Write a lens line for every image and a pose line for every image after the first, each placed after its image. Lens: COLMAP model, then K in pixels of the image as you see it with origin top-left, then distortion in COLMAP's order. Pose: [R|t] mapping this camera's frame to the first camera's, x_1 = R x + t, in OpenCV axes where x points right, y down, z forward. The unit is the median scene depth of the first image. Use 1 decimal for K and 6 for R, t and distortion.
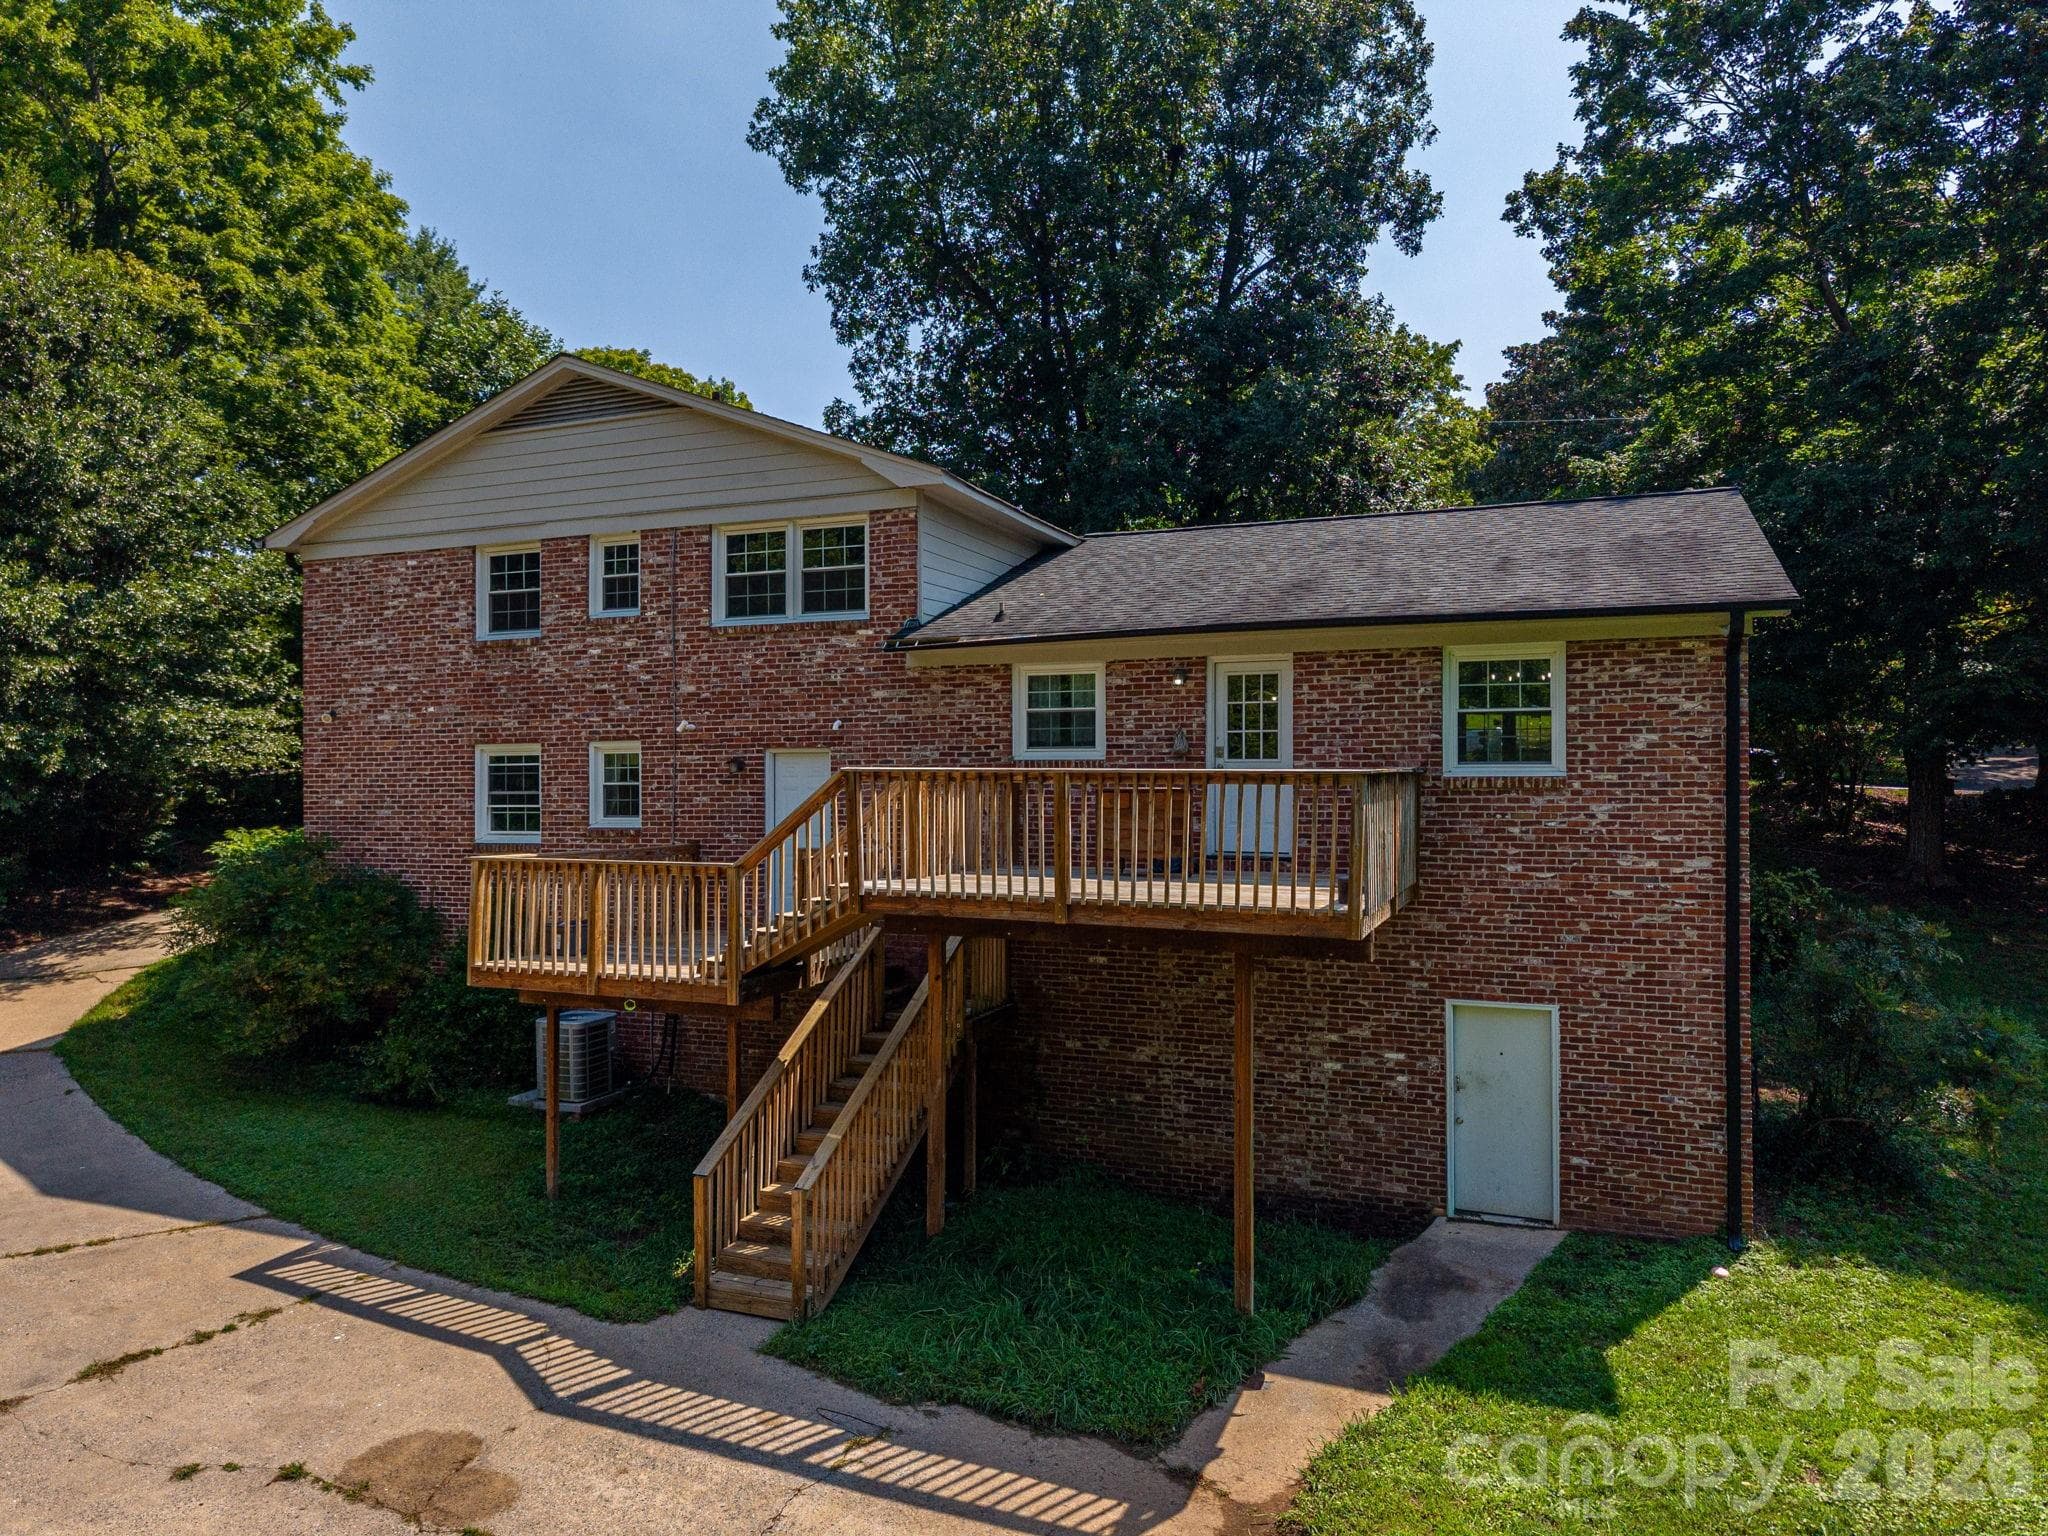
lens RADIAL K [[1358.0, 0, 1020.6], [0, 1358.0, 801.1], [0, 0, 1]] dist [0.048334, -0.050747]
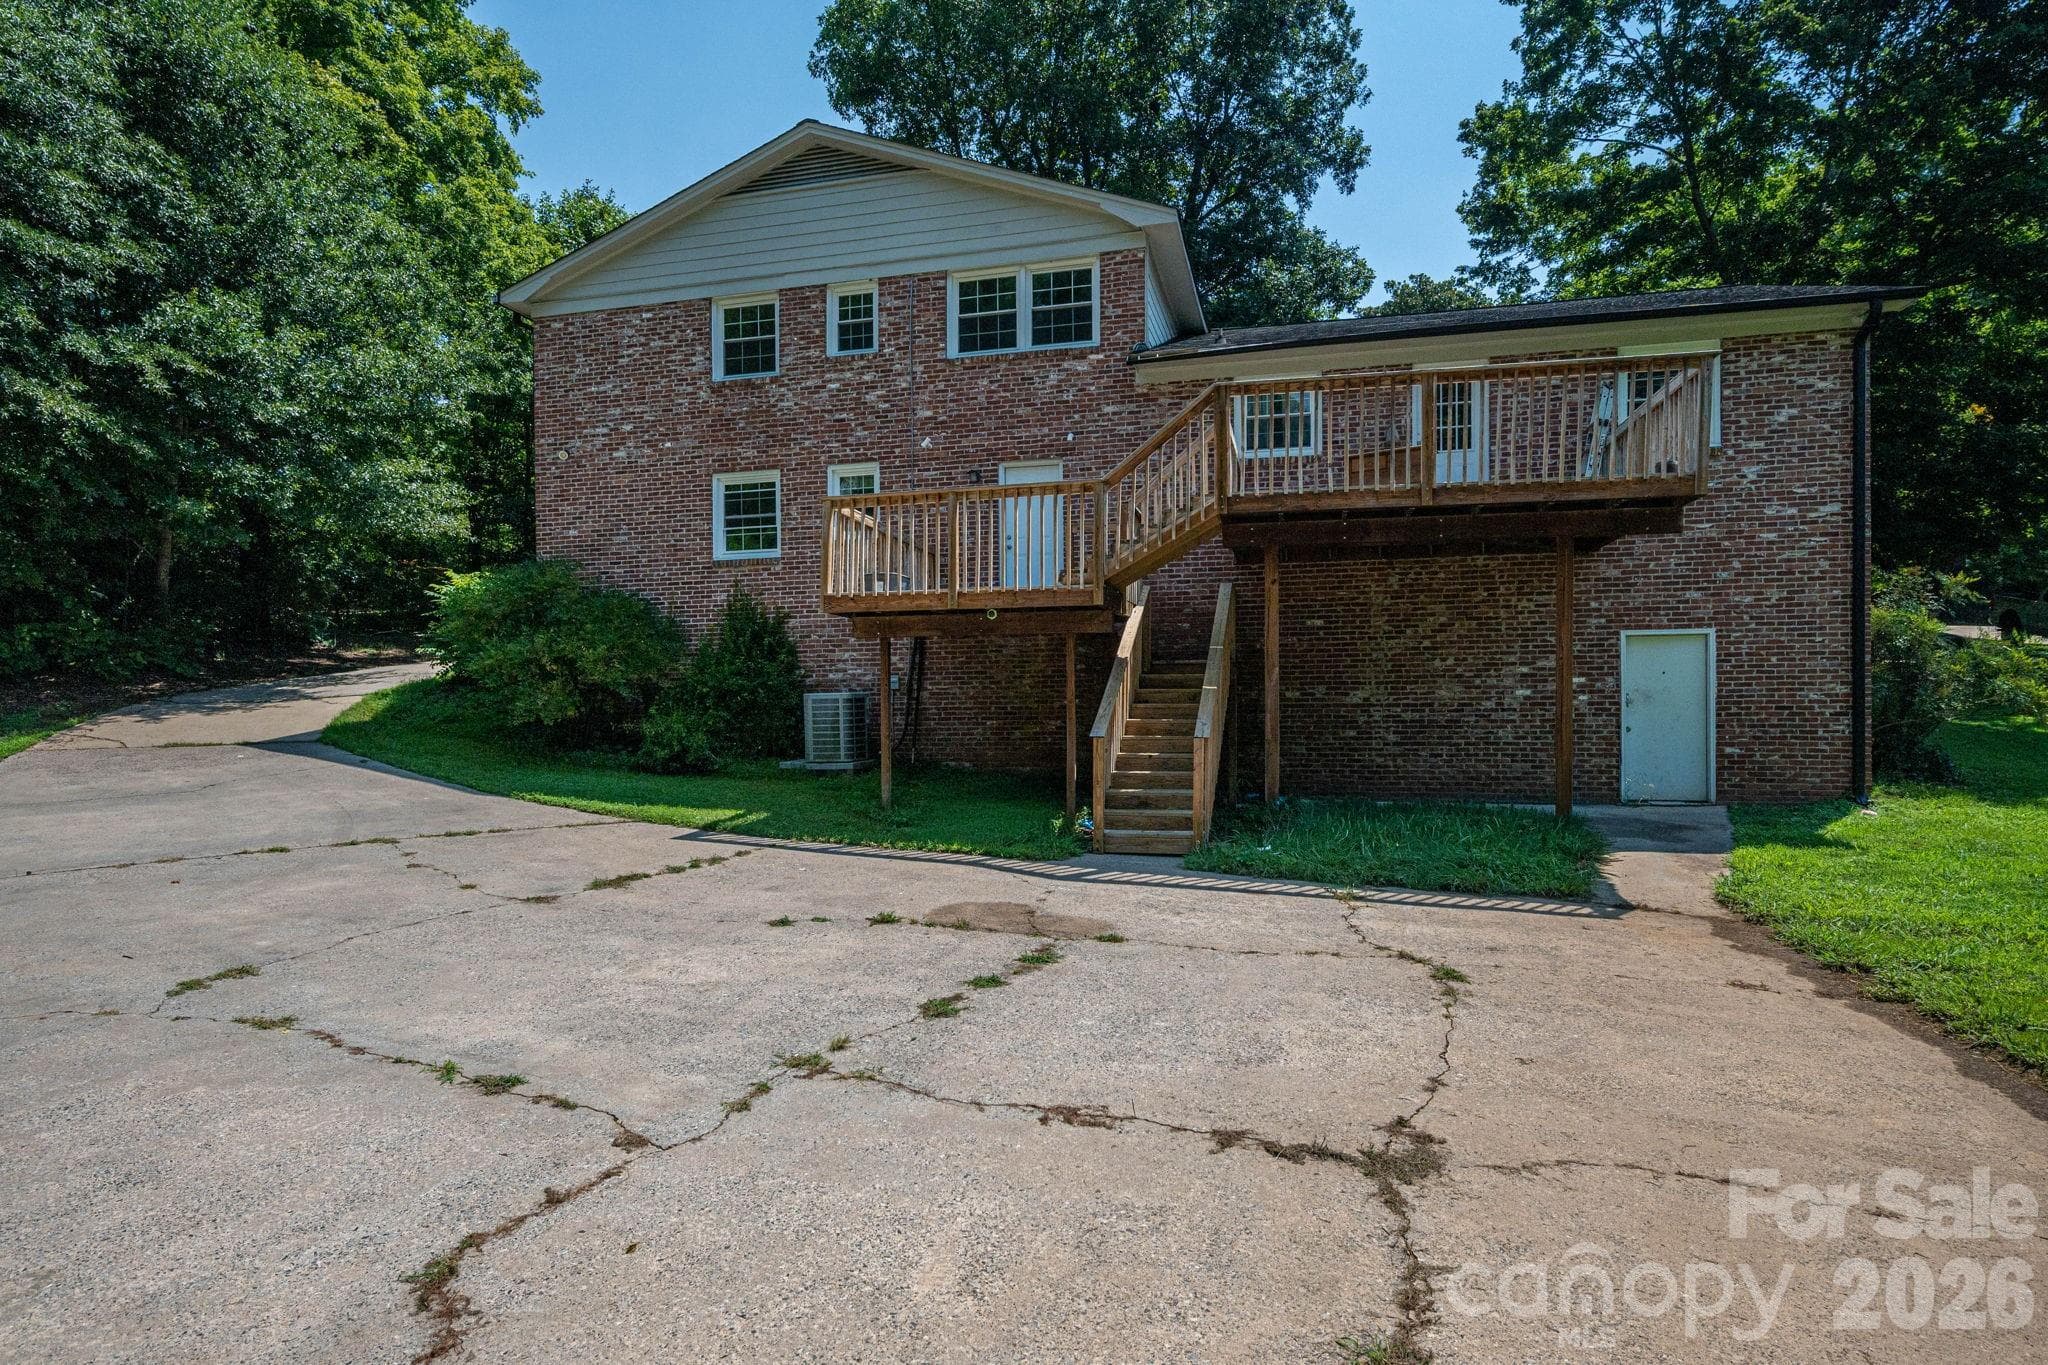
lens RADIAL K [[1067.0, 0, 1030.3], [0, 1067.0, 737.8], [0, 0, 1]] dist [0.004577, 0.001183]
pose [[0.989866, -0.006035, 0.141877, -0.306974], [0.004254, 0.999908, 0.012852, 0.194249], [-0.141941, -0.012119, 0.989801, 0.094725]]
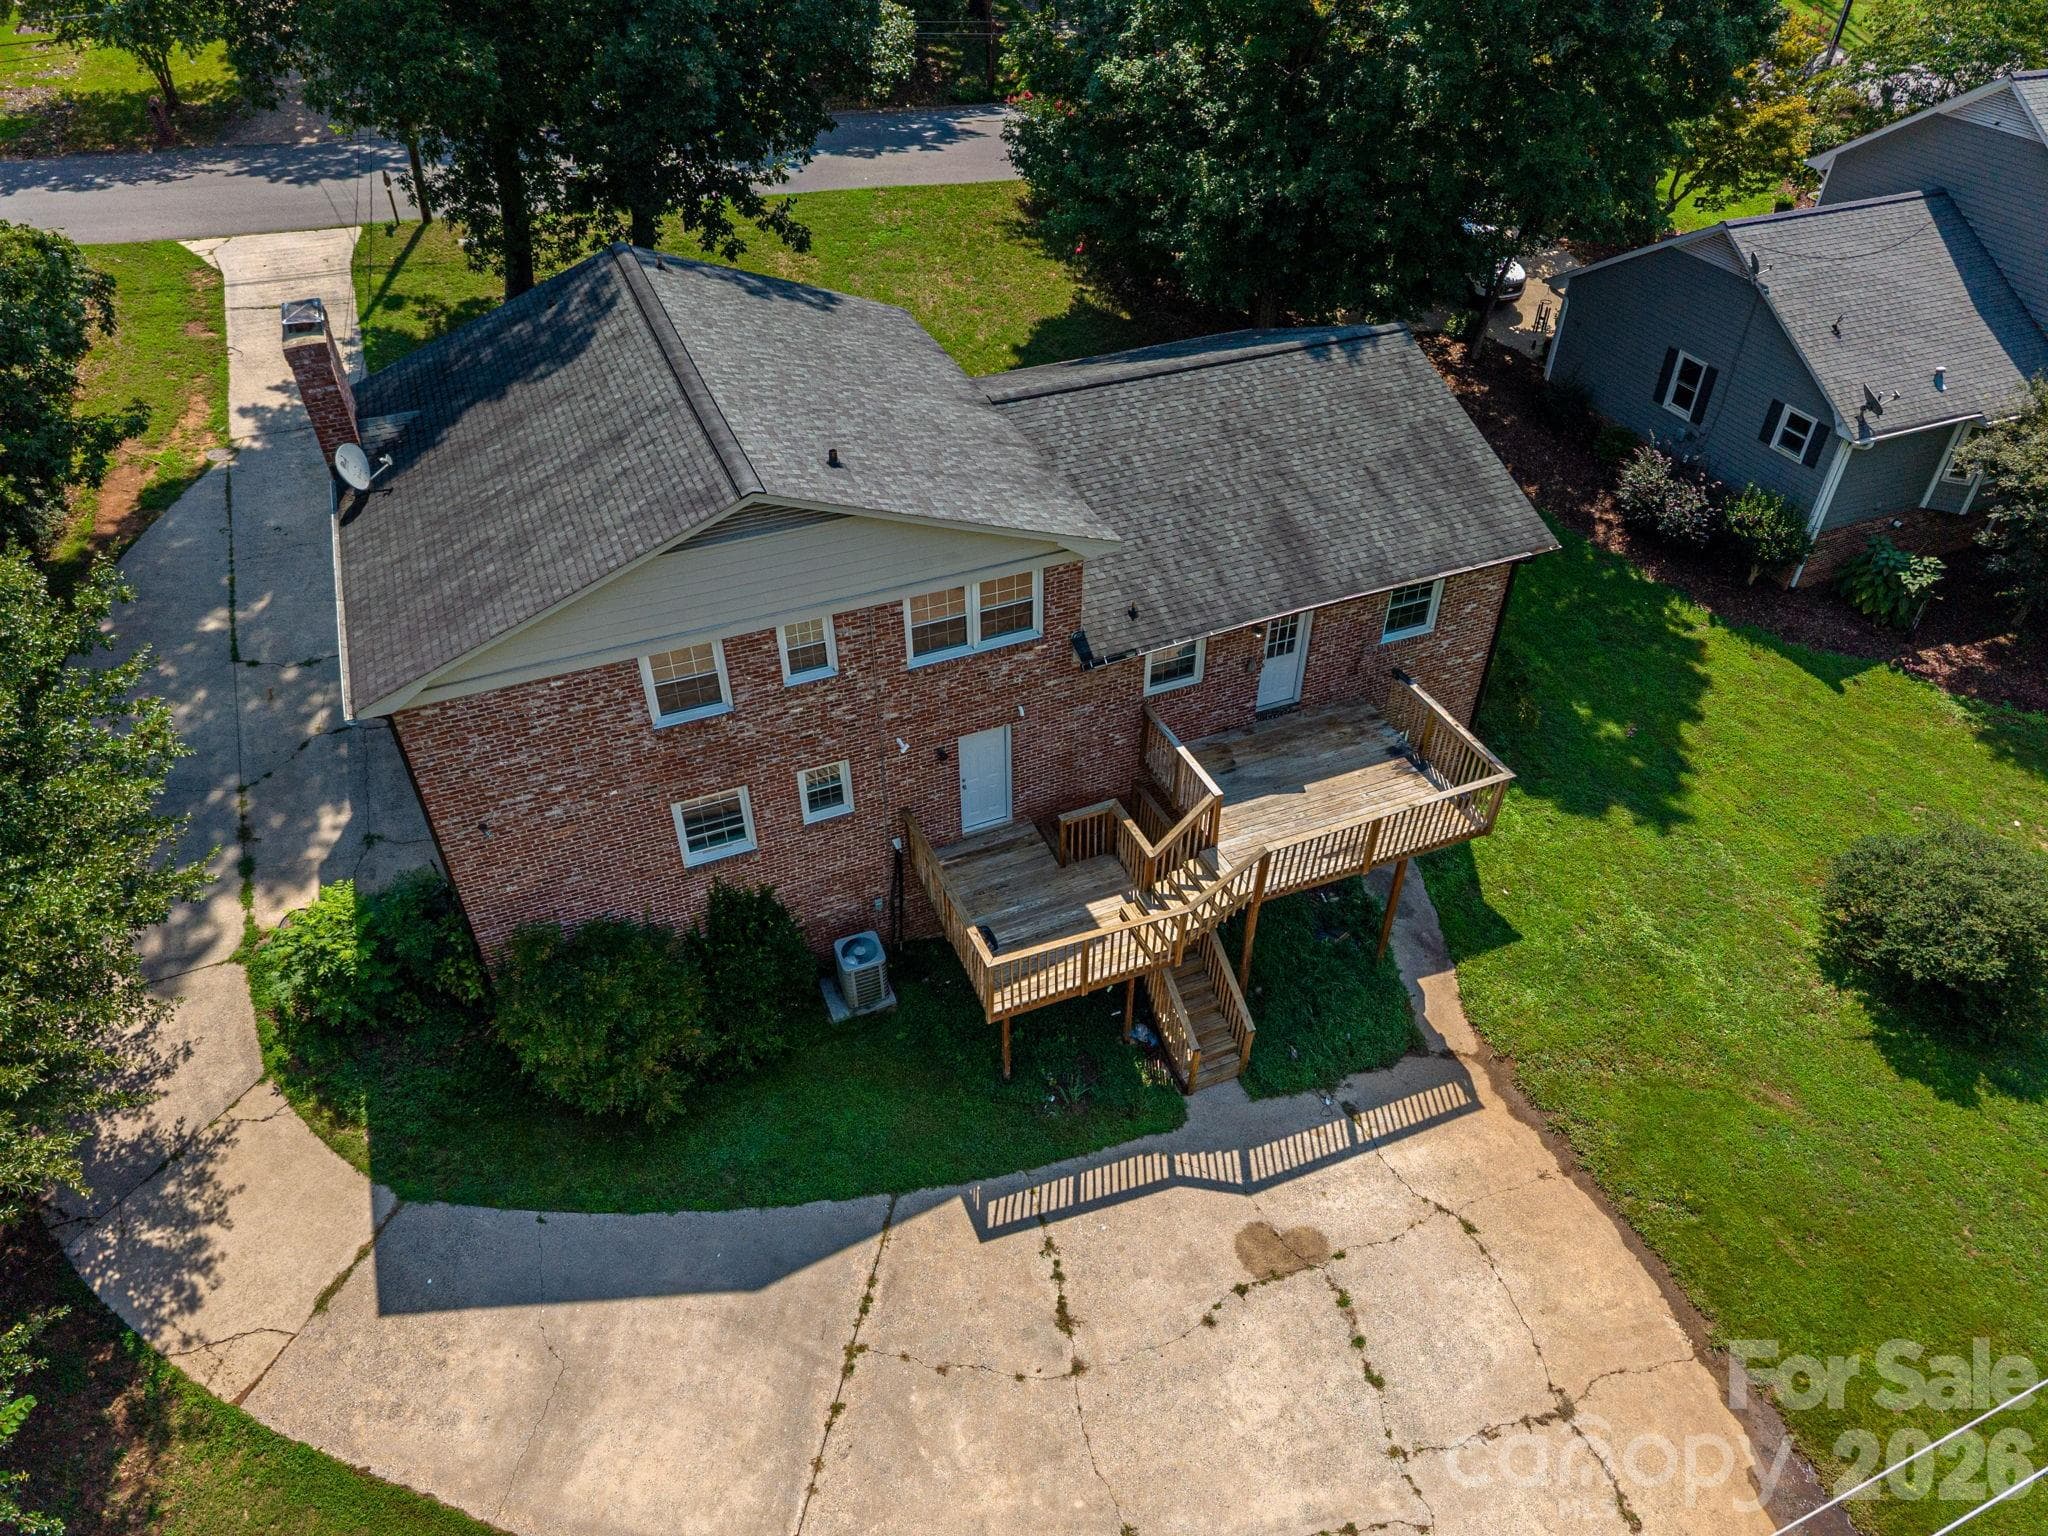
lens RADIAL K [[1412.5, 0, 1024.0], [0, 1412.5, 768.0], [0, 0, 1]] dist [0.054524, -0.000783]
pose [[0.702172, -0.452348, 0.549851, -0.943678], [0.004423, 0.775011, 0.631933, -0.909667], [-0.711993, -0.441293, 0.546192, 0.215873]]
